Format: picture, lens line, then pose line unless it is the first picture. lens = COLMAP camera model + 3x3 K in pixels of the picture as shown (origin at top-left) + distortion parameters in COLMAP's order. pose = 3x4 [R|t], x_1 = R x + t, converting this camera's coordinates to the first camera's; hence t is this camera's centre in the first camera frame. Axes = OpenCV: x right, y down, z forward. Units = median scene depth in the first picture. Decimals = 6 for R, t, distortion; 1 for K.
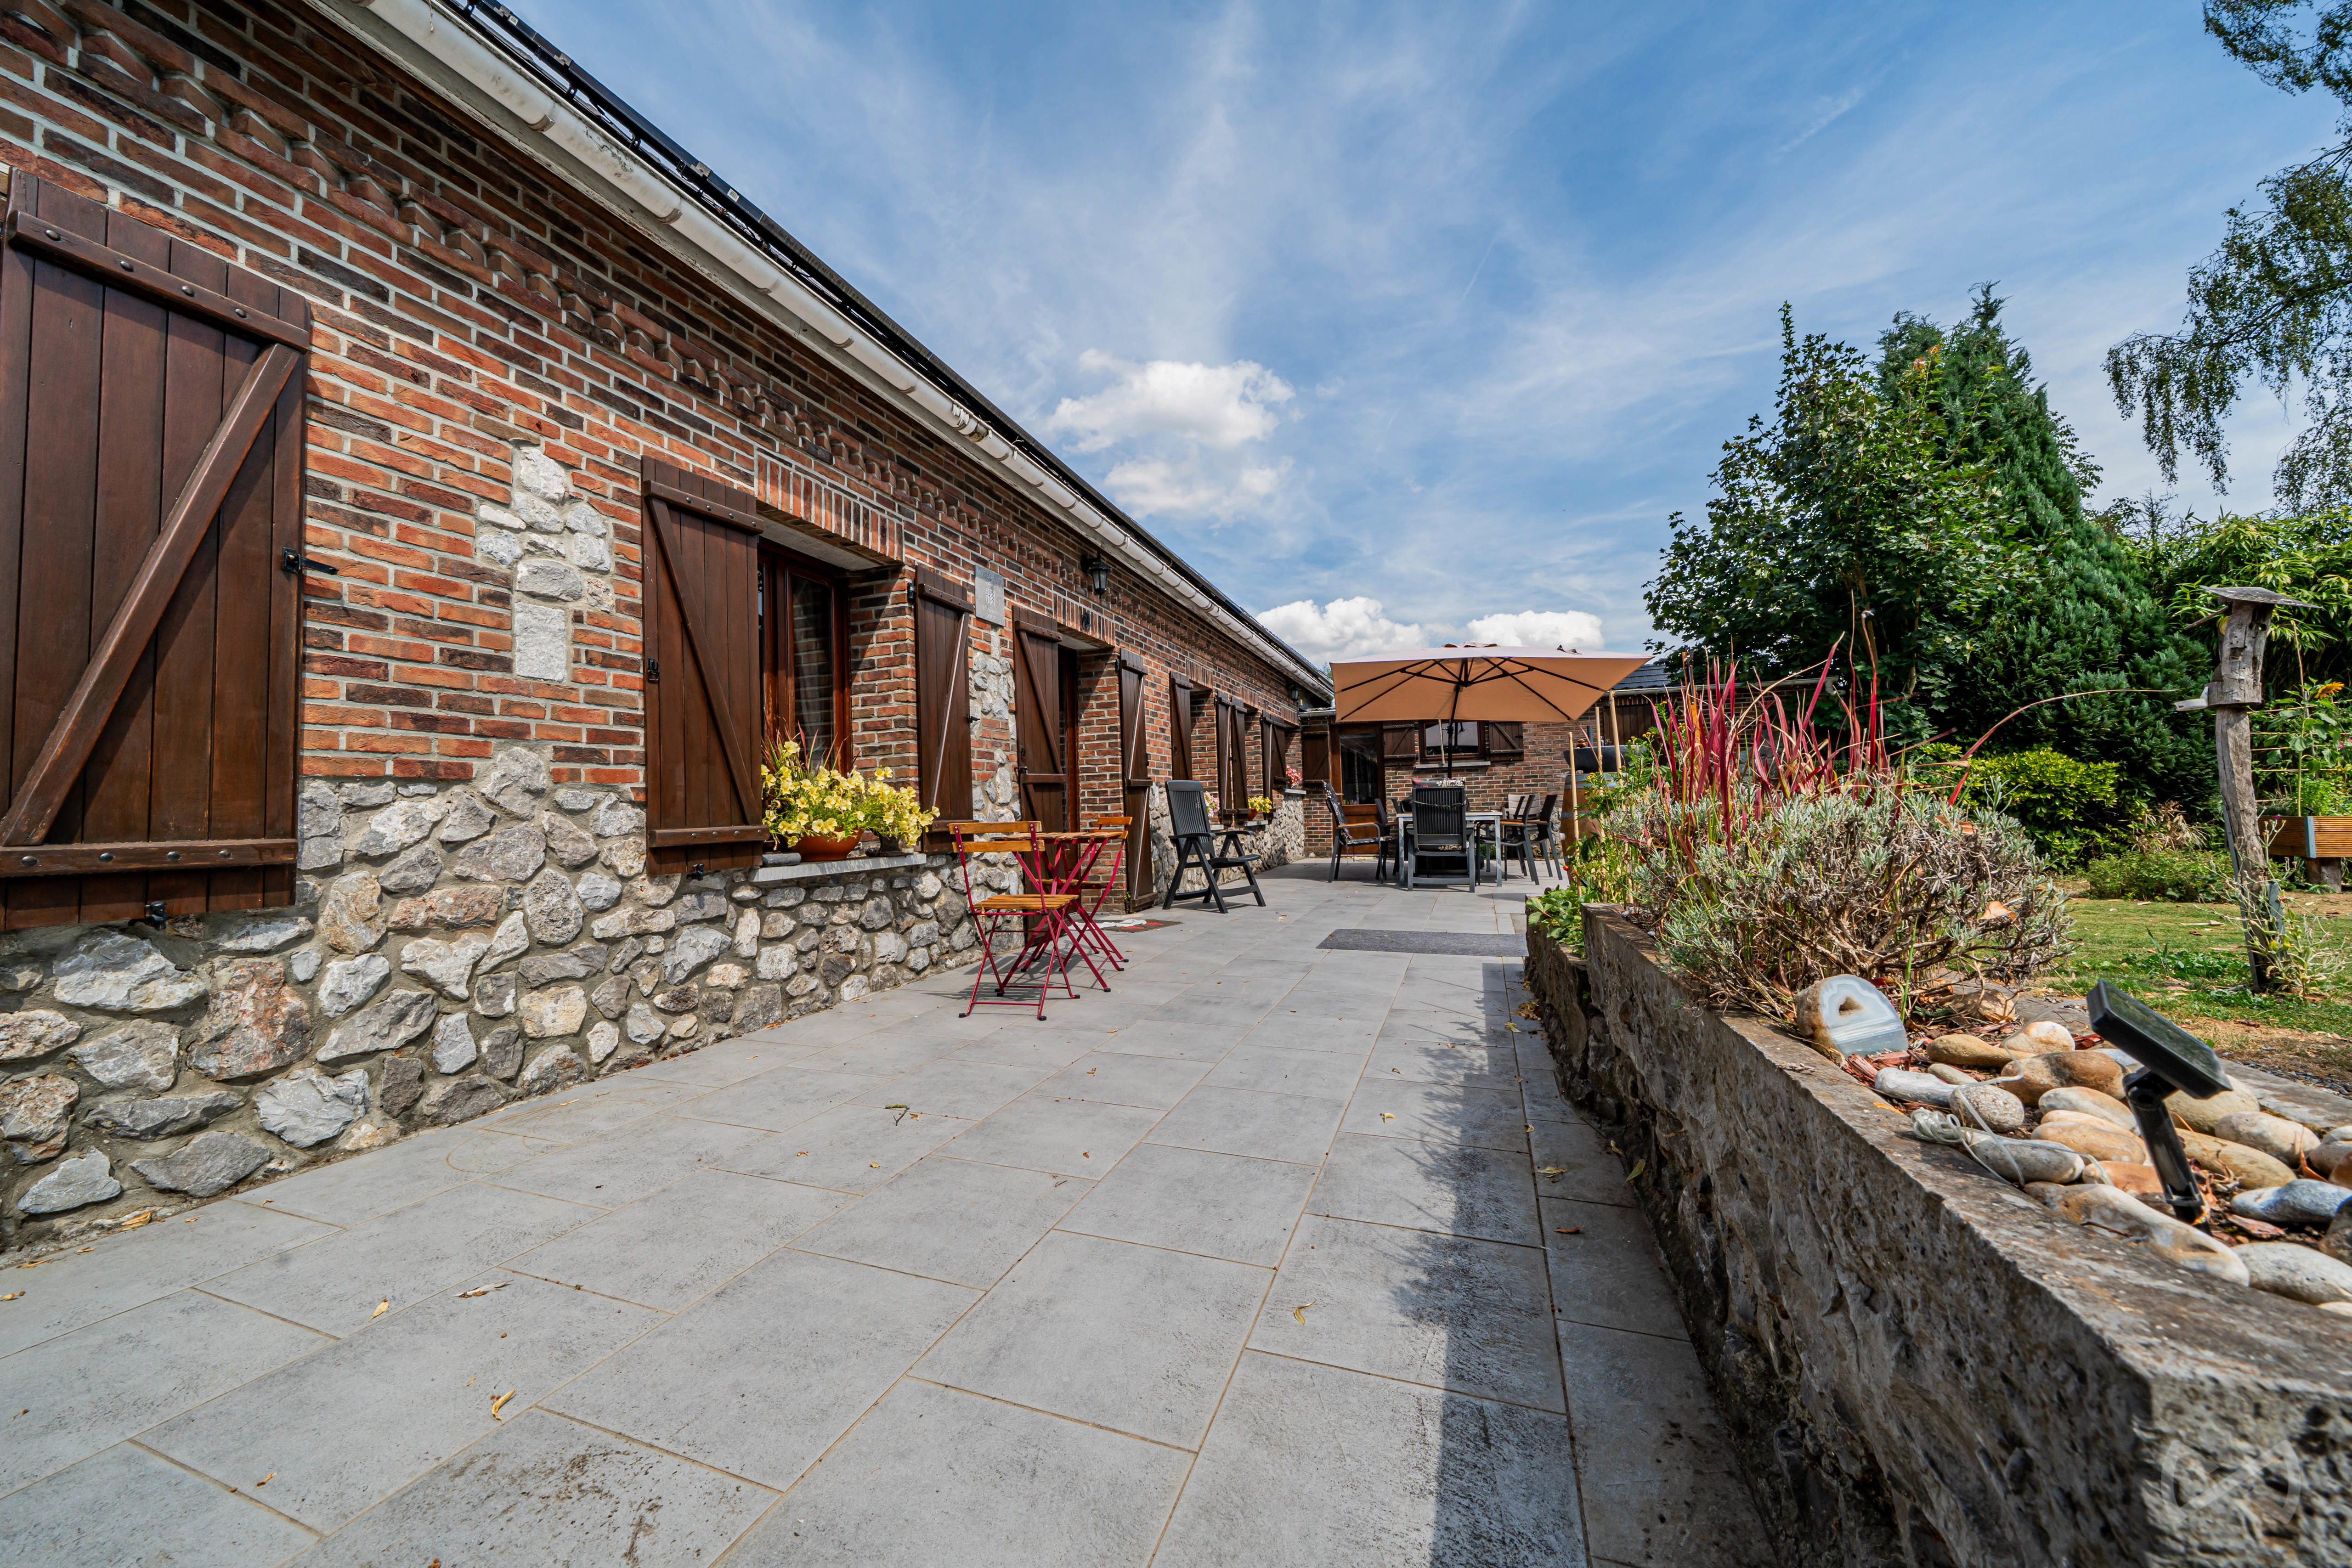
lens RADIAL K [[812.3, 0, 1179.8], [0, 812.3, 797.9], [0, 0, 1]] dist [-0.006463, 0.000083]
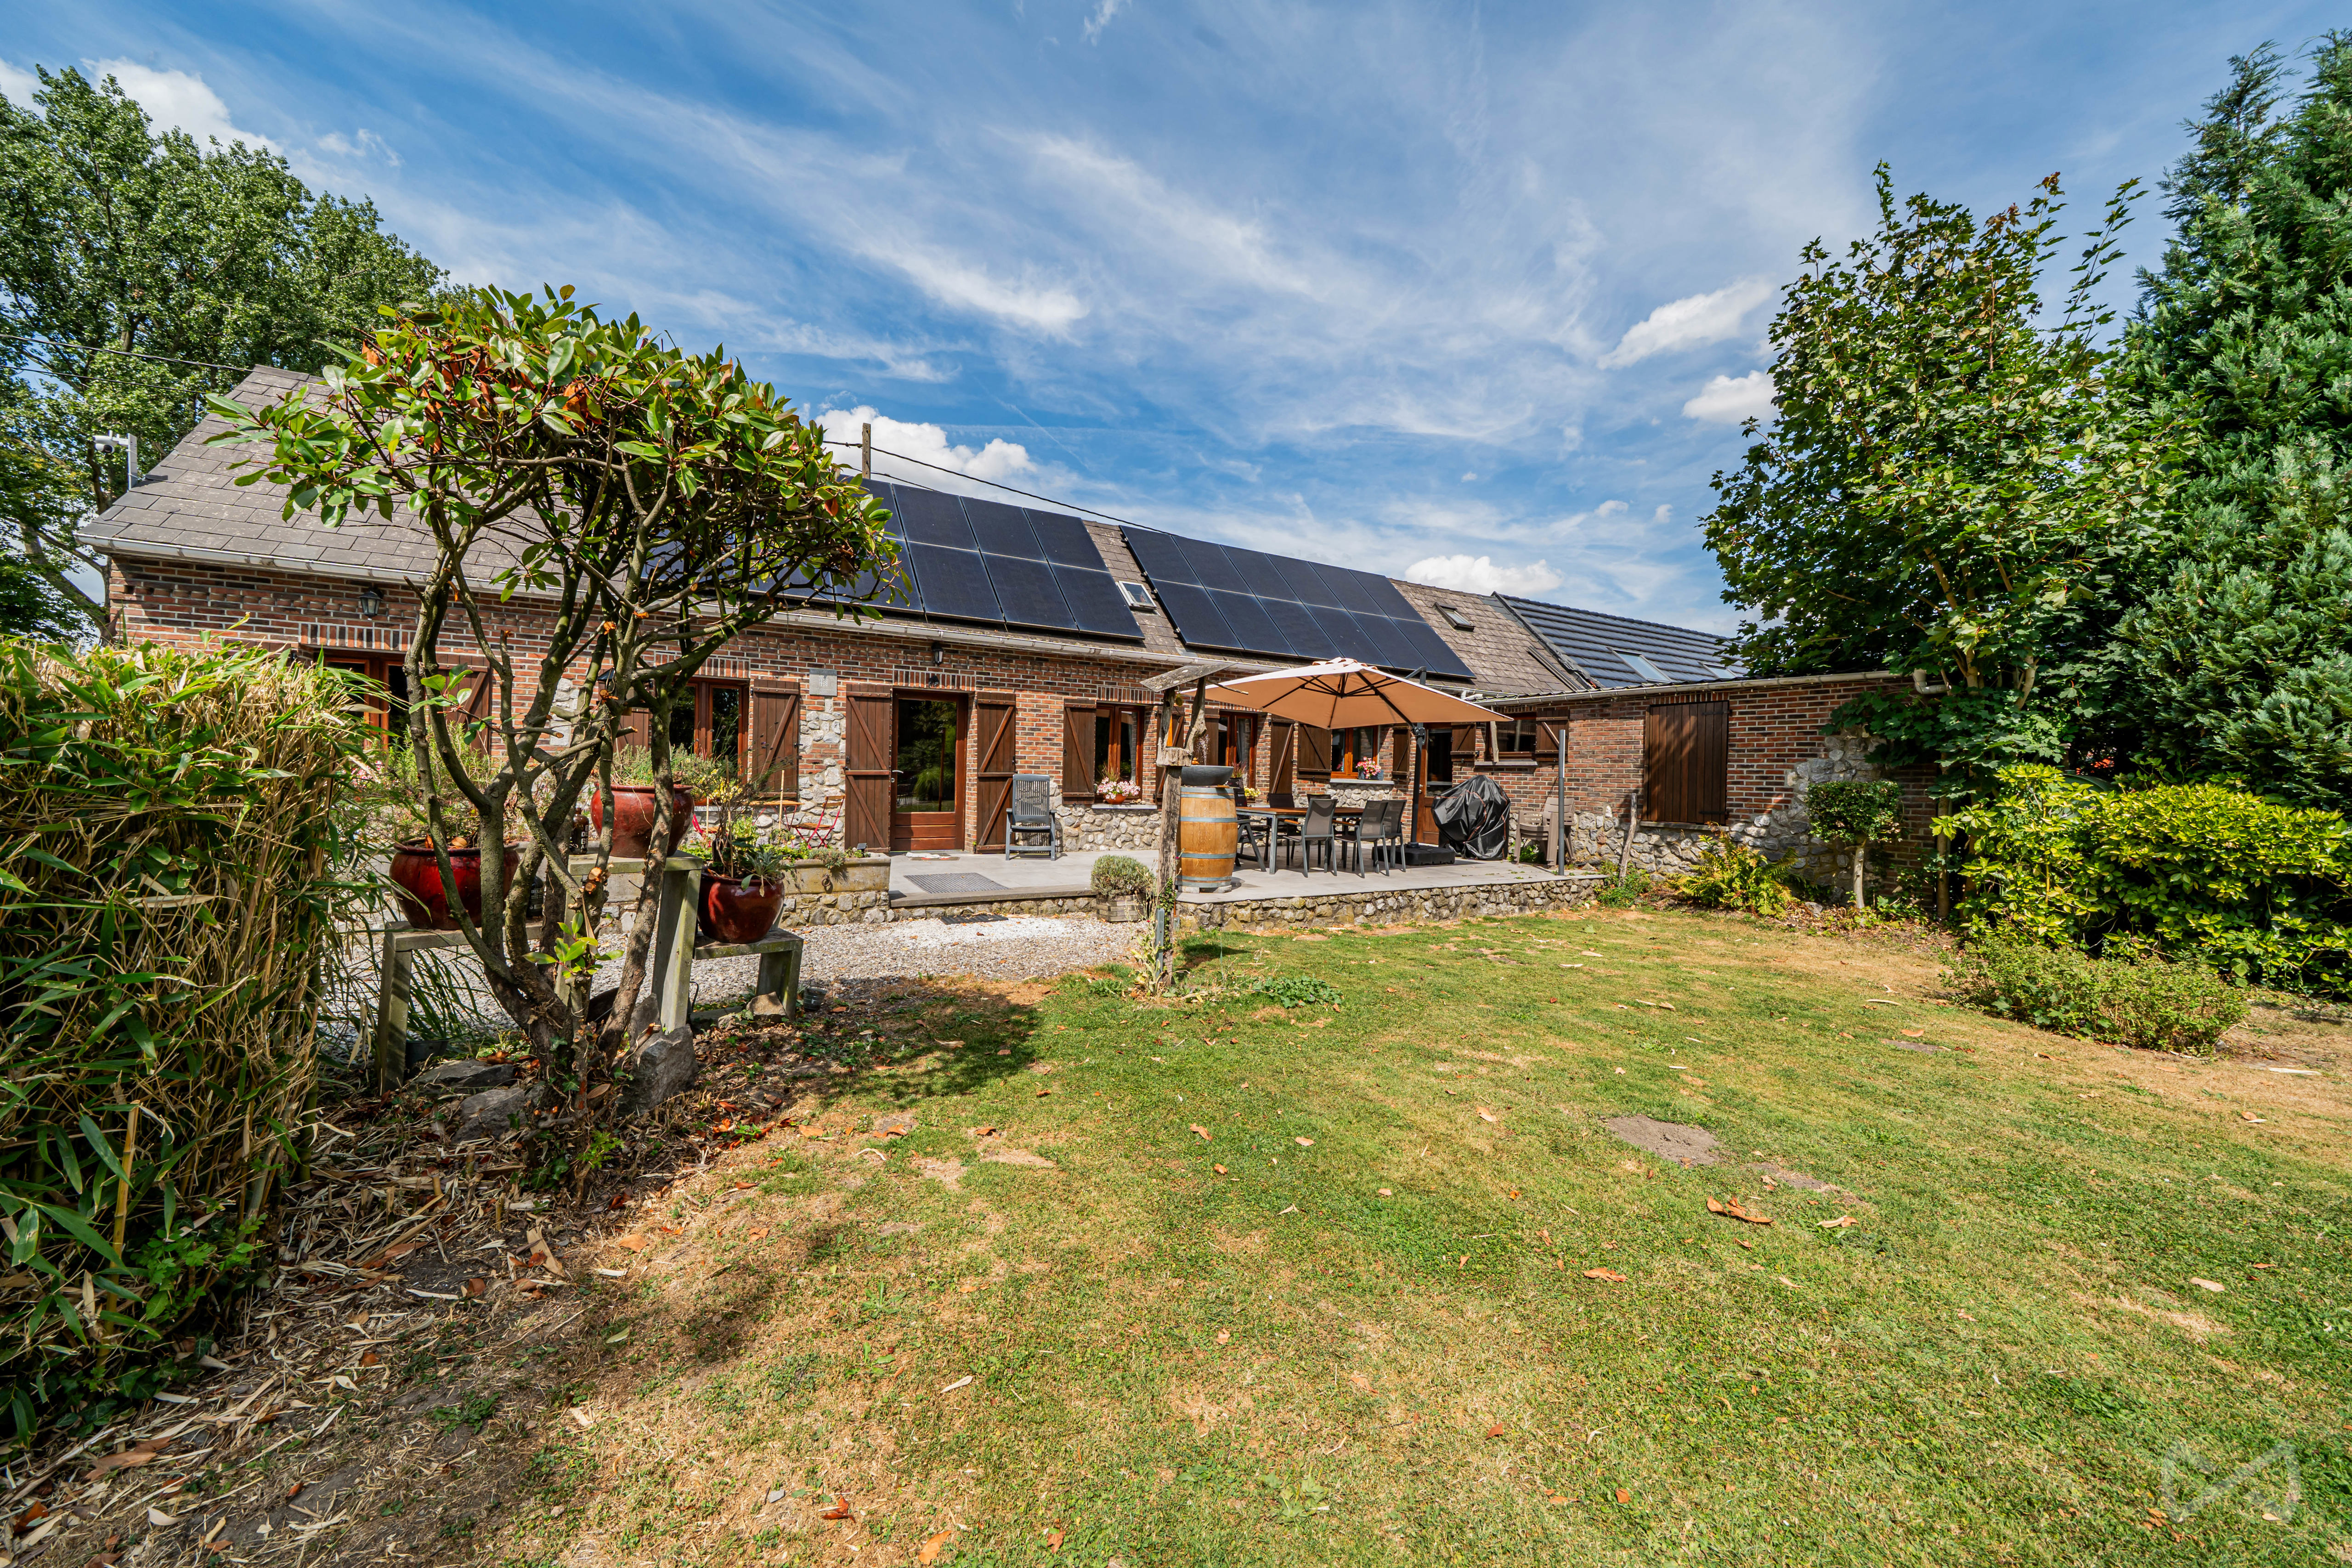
lens RADIAL K [[812.5, 0, 1179.8], [0, 812.5, 797.9], [0, 0, 1]] dist [-0.006463, 0.000083]
pose [[0.763360, 0.067679, -0.642418, 1.501105], [-0.036698, 0.997434, 0.061473, -0.100712], [0.644930, -0.023350, 0.763885, 0.017880]]
